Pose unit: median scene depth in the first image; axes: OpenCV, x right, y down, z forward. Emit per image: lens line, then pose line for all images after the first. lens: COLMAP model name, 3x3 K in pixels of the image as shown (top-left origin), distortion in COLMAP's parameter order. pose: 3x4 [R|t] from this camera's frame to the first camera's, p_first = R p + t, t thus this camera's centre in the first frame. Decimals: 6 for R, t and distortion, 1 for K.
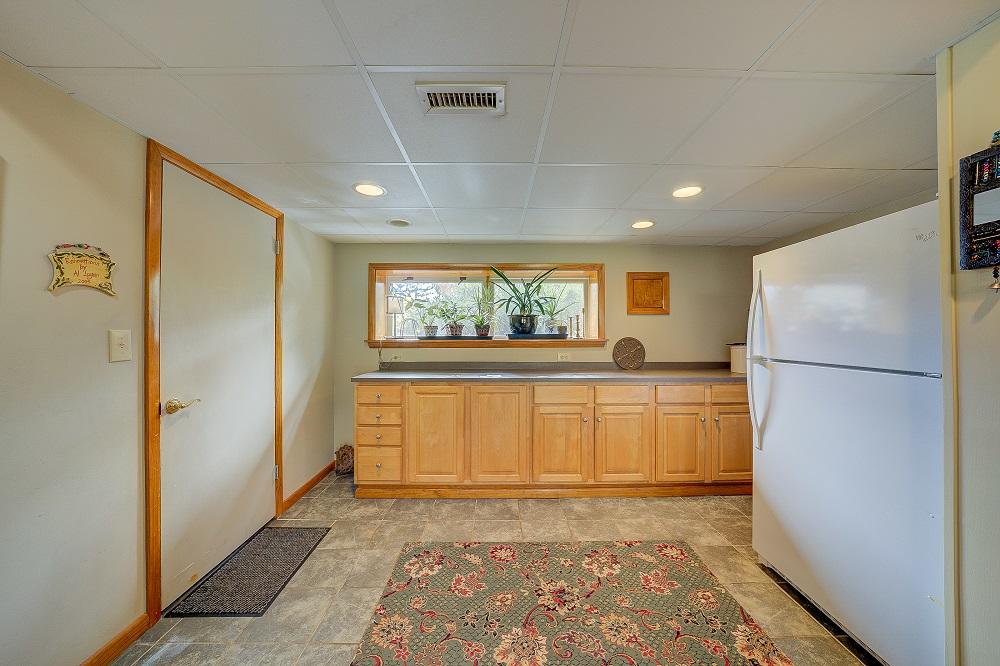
lens RADIAL K [[341.8, 0, 496.9], [0, 341.8, 331.0], [0, 0, 1]] dist [0.000276, 0.000042]
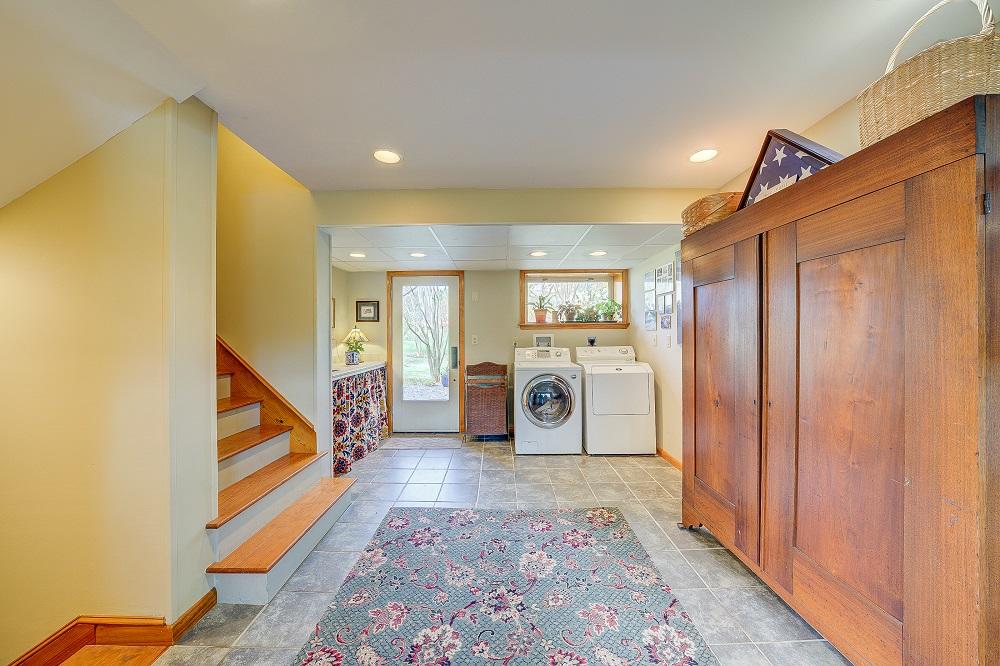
lens RADIAL K [[341.8, 0, 499.3], [0, 341.8, 332.9], [0, 0, 1]] dist [0.000276, 0.000042]
pose [[-0.999896, 0.007398, 0.012373, 0.169060], [0.007332, 0.999959, -0.005326, -0.011834], [-0.012411, -0.005235, -0.999909, 1.991453]]
